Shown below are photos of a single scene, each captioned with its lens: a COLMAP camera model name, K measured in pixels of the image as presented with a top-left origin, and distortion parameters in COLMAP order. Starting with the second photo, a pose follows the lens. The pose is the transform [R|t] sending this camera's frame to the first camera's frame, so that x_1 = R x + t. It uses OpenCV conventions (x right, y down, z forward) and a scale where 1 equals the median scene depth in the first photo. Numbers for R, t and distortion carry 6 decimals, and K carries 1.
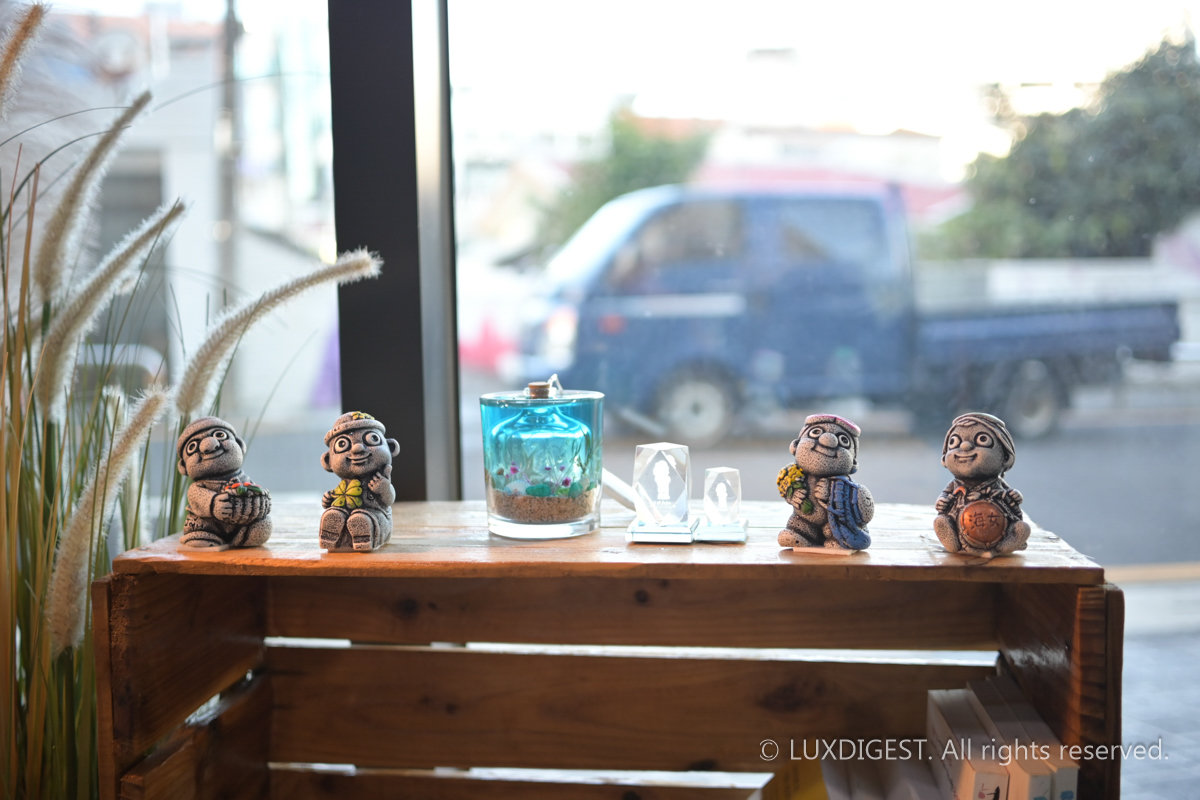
lens RADIAL K [[1293.5, 0, 600.0], [0, 1293.5, 400.0], [0, 0, 1]] dist [0.003189, 0.006259]
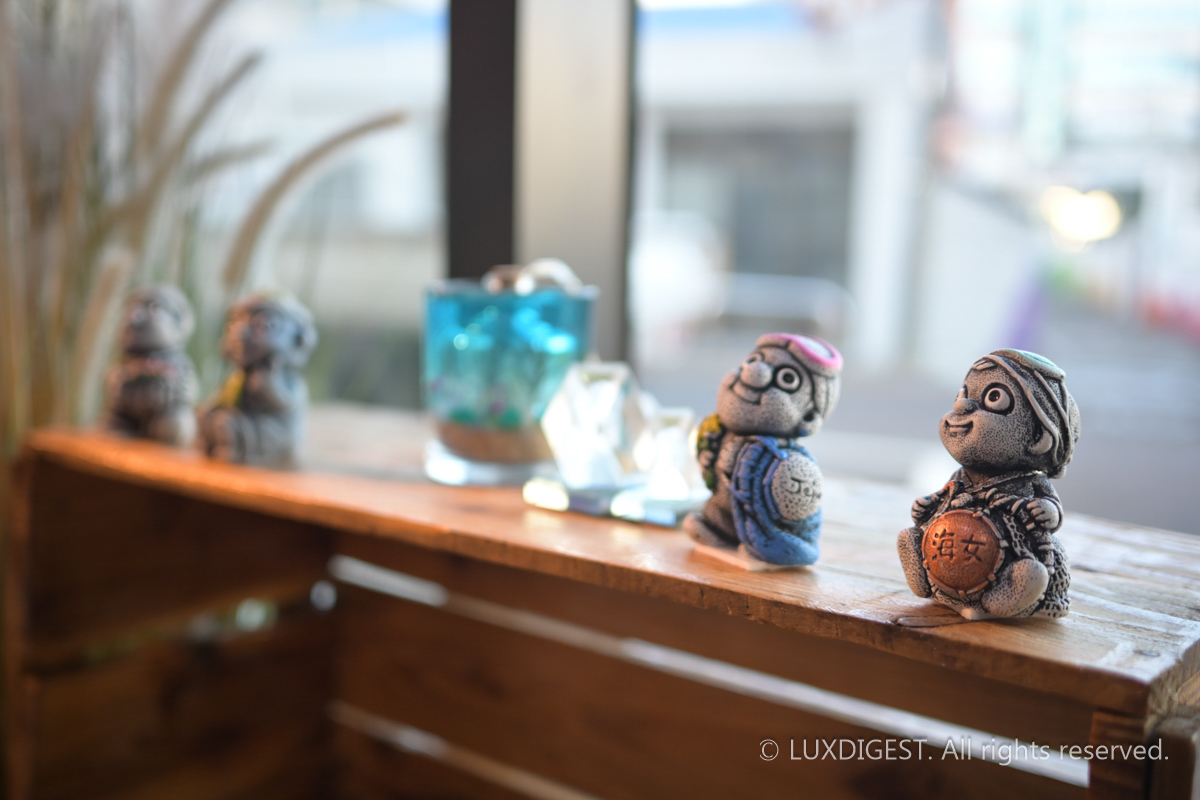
lens RADIAL K [[1293.5, 0, 600.0], [0, 1293.5, 400.0], [0, 0, 1]] dist [0.003189, 0.006259]
pose [[0.843645, 0.100189, -0.527470, 0.438280], [-0.080425, 0.994932, 0.060346, 0.012591], [0.530843, -0.008488, 0.847428, 0.464614]]
